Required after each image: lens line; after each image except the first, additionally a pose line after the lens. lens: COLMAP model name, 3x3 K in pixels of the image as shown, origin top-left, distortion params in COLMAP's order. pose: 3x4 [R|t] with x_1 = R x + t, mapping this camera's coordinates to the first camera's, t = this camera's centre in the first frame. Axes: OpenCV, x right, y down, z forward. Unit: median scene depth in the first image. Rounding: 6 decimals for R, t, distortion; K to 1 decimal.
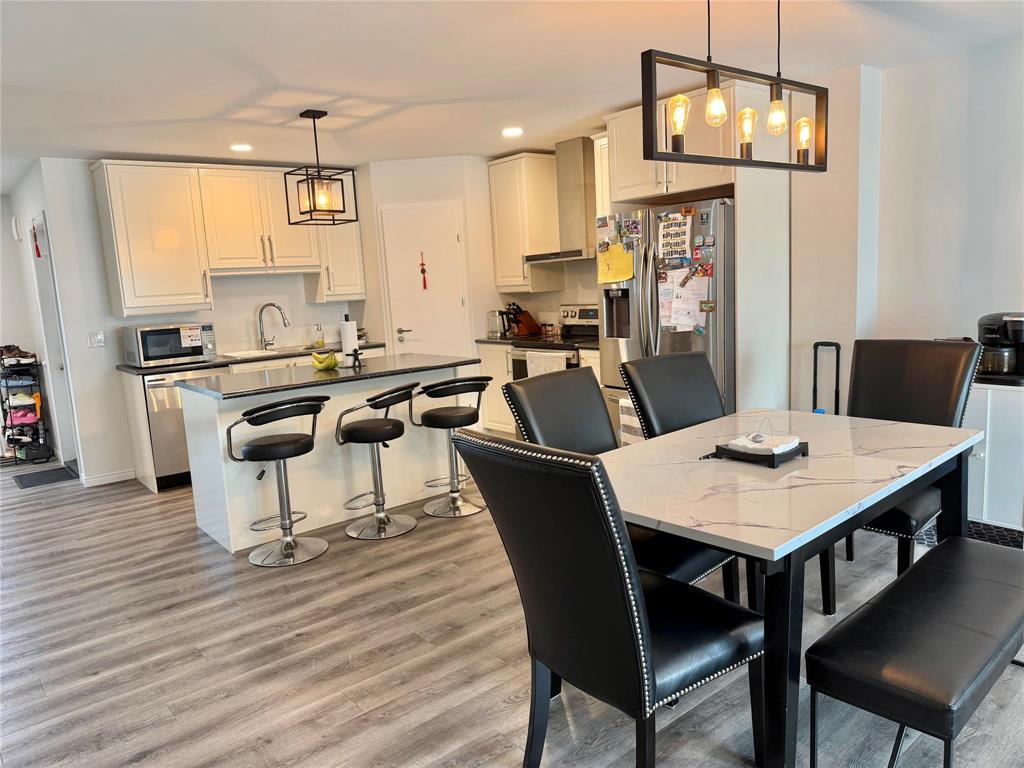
lens RADIAL K [[722.6, 0, 512.0], [0, 722.6, 384.0], [0, 0, 1]] dist [0.074275, -0.103817]
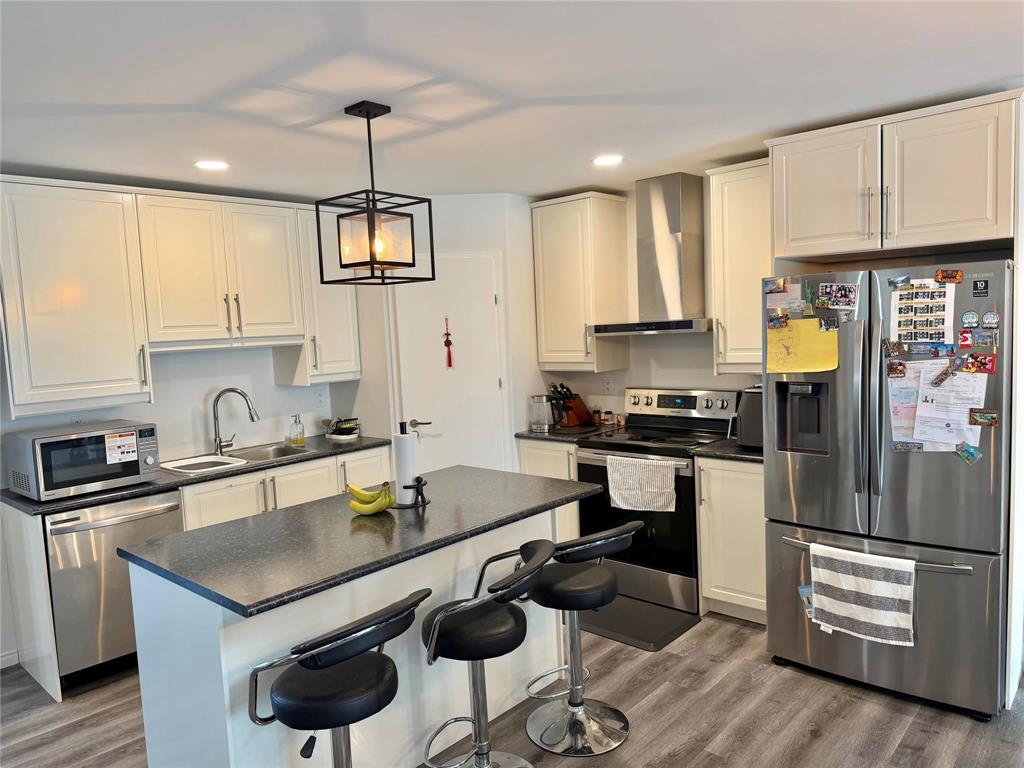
lens RADIAL K [[722.6, 0, 512.0], [0, 722.6, 384.0], [0, 0, 1]] dist [0.074275, -0.103817]
pose [[0.987767, -0.002503, 0.155914, -0.205240], [0.012999, 0.997713, -0.066336, -0.076241], [-0.155391, 0.067551, 0.985541, 0.313193]]
